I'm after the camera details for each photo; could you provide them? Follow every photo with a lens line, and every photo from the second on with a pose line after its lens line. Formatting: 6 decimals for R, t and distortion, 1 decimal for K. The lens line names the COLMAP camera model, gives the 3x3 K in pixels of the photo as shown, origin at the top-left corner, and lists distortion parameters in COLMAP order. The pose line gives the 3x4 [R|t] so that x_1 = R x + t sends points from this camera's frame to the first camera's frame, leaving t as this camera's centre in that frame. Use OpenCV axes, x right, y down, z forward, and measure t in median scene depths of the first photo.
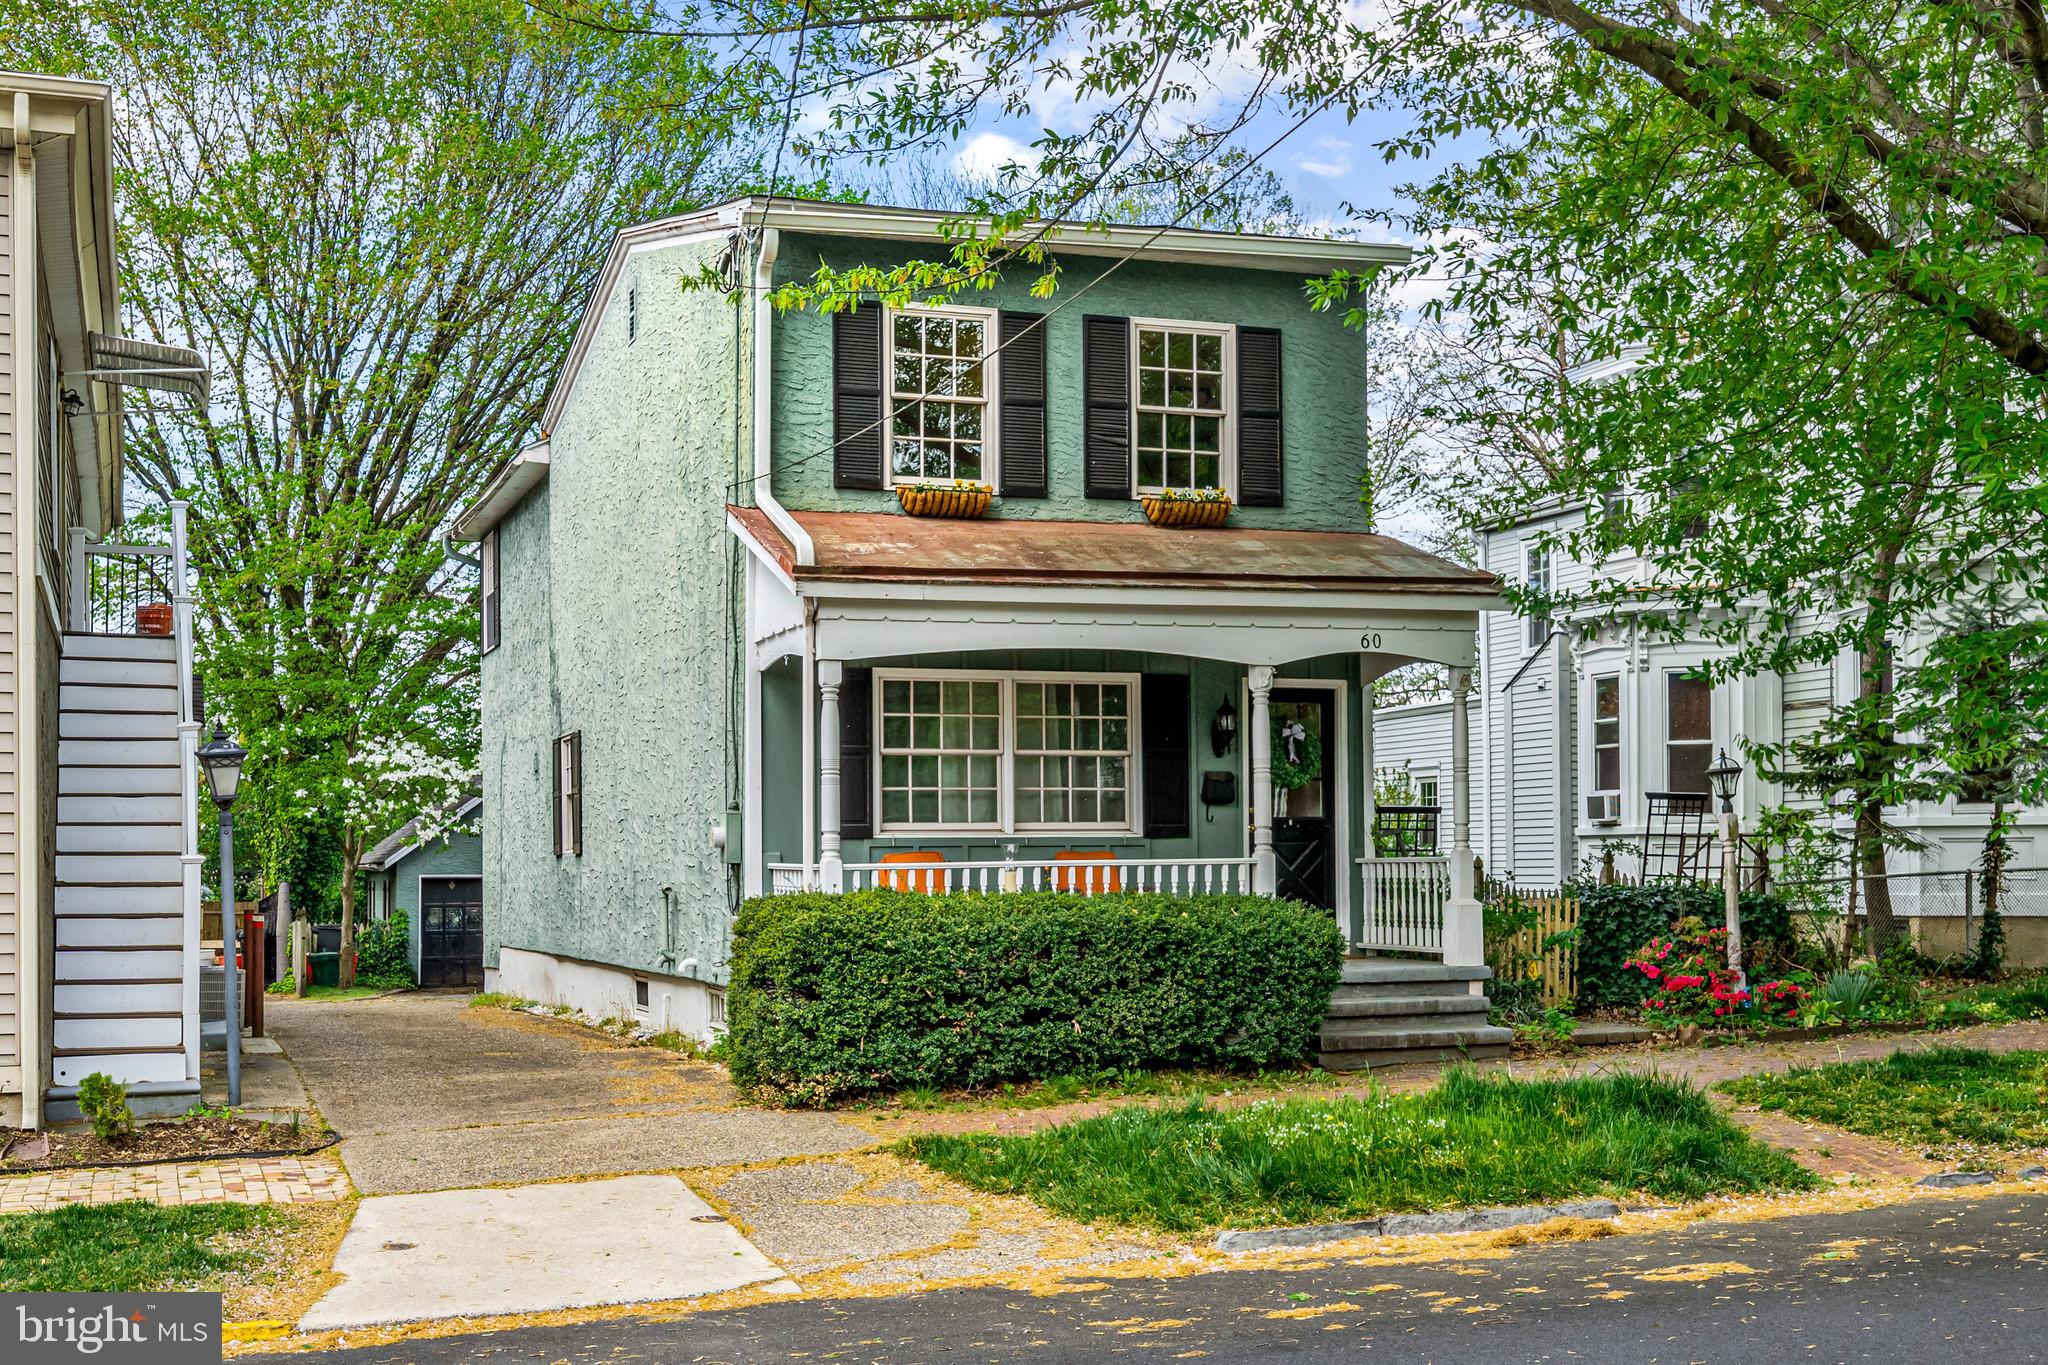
lens RADIAL K [[2505.0, 0, 1023.2], [0, 2505.0, 745.5], [0, 0, 1]] dist [-0.005157, -0.009578]
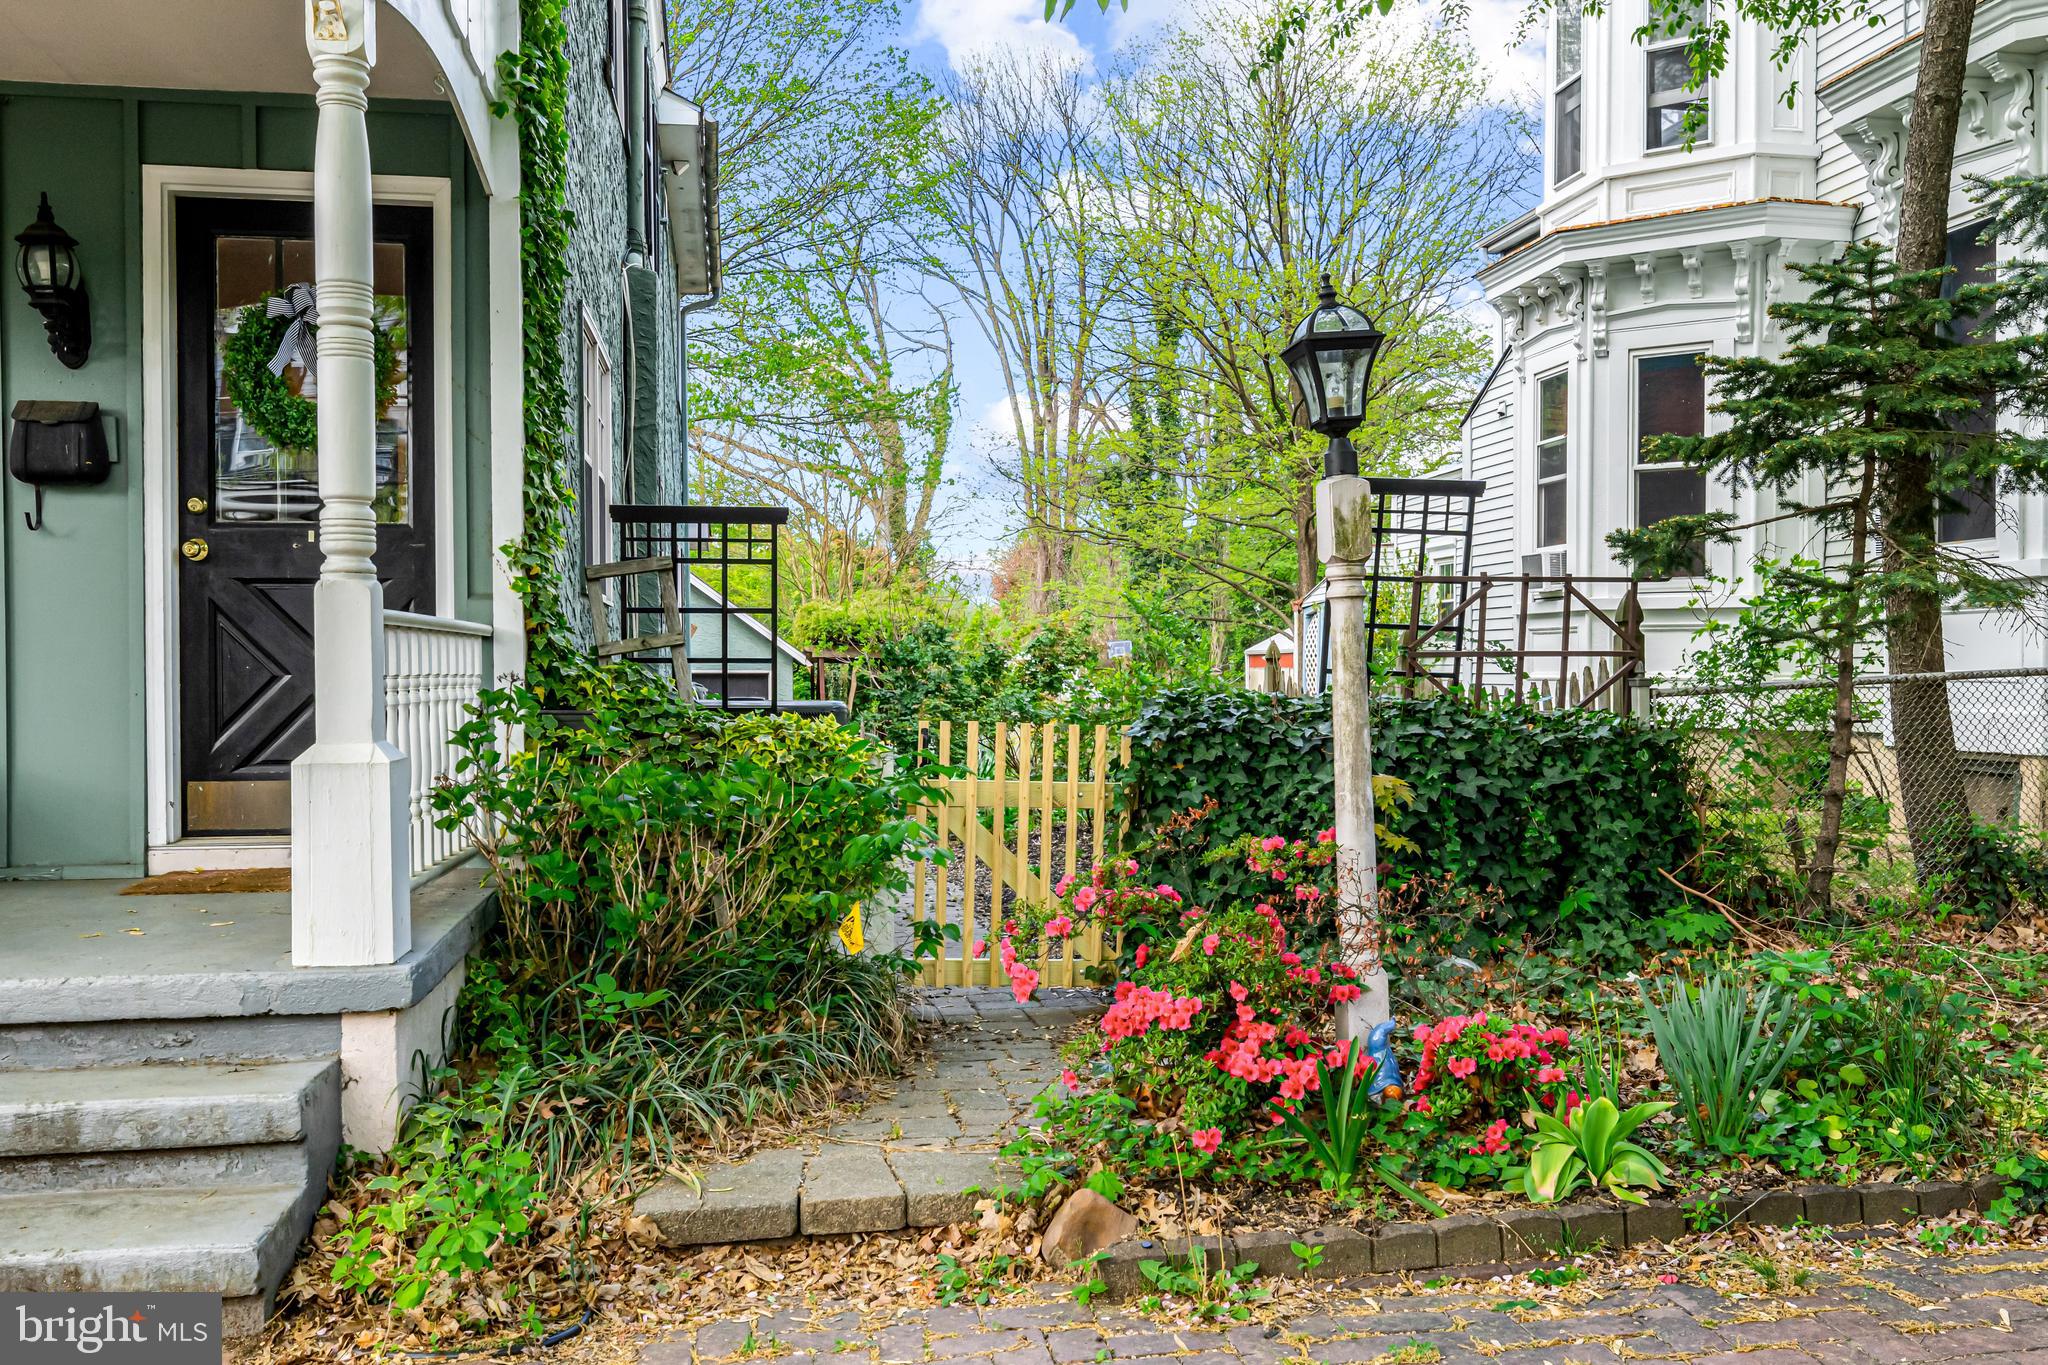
lens RADIAL K [[1821.6, 0, 1024.0], [0, 1821.6, 682.5], [0, 0, 1]] dist [-0.002023, 0.007276]
pose [[0.982245, 0.004191, -0.187554, 0.263229], [0.006406, 0.998418, 0.055855, 0.036957], [0.187492, -0.056065, 0.980665, 0.702556]]
